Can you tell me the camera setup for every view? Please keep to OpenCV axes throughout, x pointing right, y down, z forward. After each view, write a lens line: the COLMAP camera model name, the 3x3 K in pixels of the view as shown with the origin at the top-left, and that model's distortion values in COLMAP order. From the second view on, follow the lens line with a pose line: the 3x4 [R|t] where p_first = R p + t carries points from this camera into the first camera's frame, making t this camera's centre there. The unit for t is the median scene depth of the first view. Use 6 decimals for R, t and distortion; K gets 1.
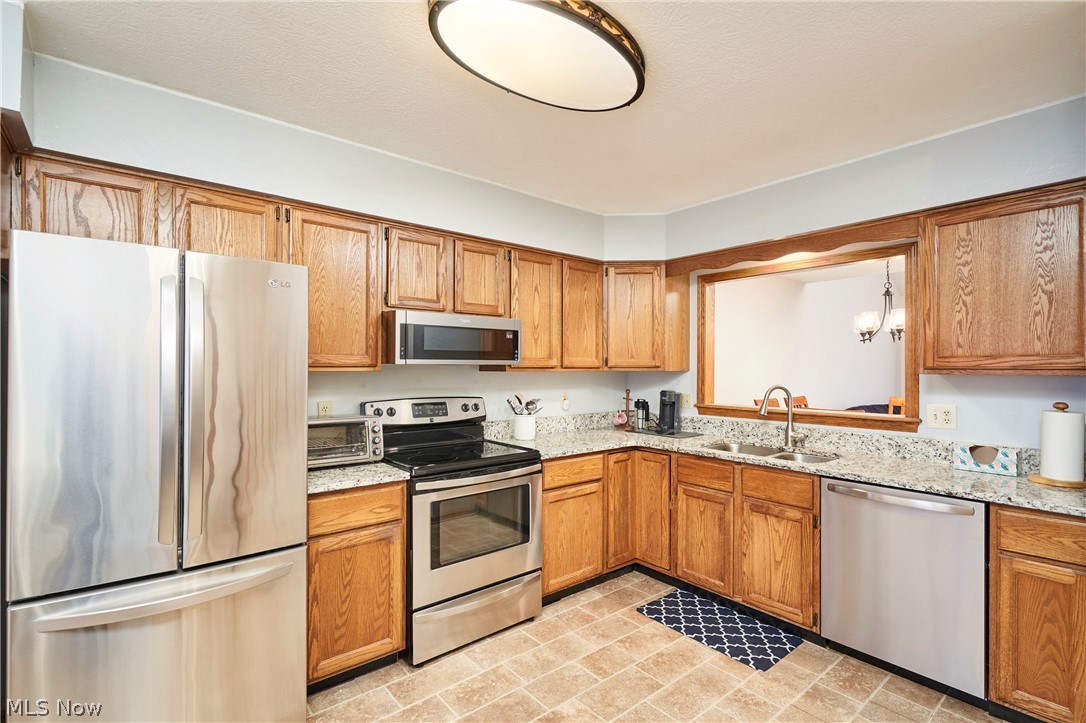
lens RADIAL K [[506.2, 0, 543.0], [0, 506.2, 361.5], [0, 0, 1]] dist [-0.001224, -0.000107]
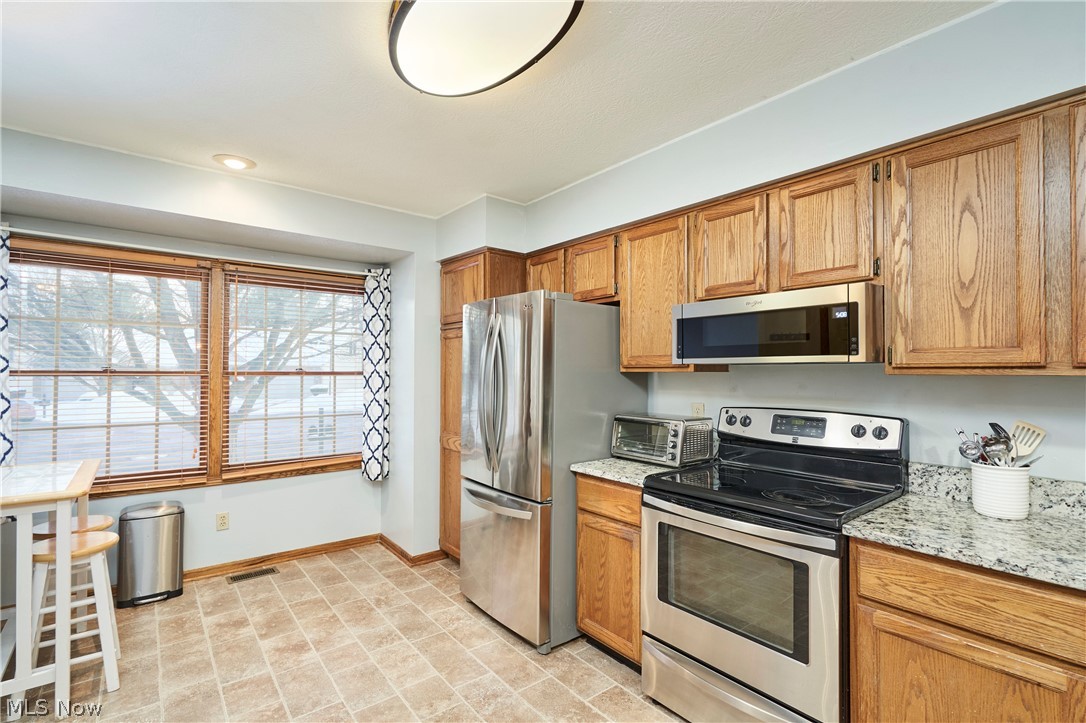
lens RADIAL K [[506.2, 0, 543.0], [0, 506.2, 361.5], [0, 0, 1]] dist [-0.001224, -0.000107]
pose [[-0.020474, -0.020530, -0.999580, 0.694629], [0.007265, 0.999760, -0.020682, 0.019273], [0.999764, -0.007685, -0.020320, 0.860378]]
